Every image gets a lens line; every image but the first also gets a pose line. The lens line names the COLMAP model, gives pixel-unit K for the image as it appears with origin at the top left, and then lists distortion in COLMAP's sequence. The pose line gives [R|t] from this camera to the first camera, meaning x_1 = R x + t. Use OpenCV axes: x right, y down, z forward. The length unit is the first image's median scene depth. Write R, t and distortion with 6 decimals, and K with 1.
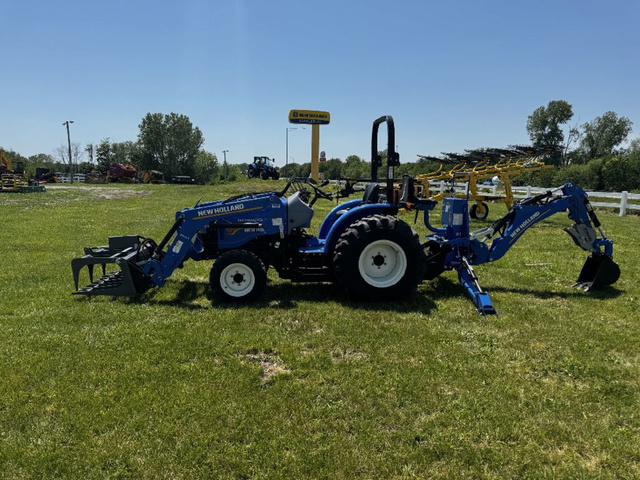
lens RADIAL K [[455.0, 0, 323.7], [0, 455.0, 262.7], [0, 0, 1]] dist [0.056157, -0.062804]
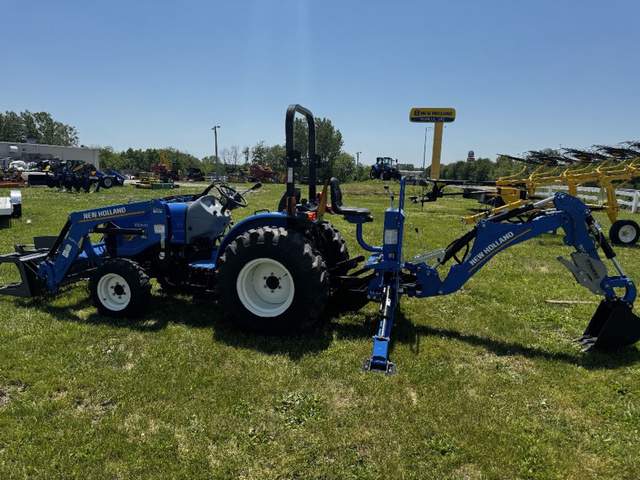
lens RADIAL K [[455.0, 0, 319.2], [0, 455.0, 257.4], [0, 0, 1]] dist [0.056157, -0.062804]
pose [[0.947010, 0.066185, -0.314312, 0.382997], [-0.070276, 0.997526, -0.001690, -0.046062], [0.313422, 0.023689, 0.949318, 0.218408]]
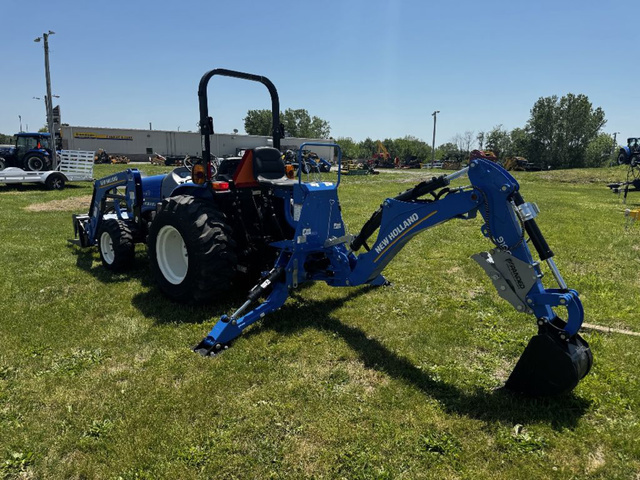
lens RADIAL K [[455.0, 0, 307.2], [0, 455.0, 248.1], [0, 0, 1]] dist [0.056157, -0.062804]
pose [[0.653417, 0.145667, -0.742851, 0.737452], [-0.149365, 0.986828, 0.062126, -0.079158], [0.742116, 0.070362, 0.666568, 0.507678]]
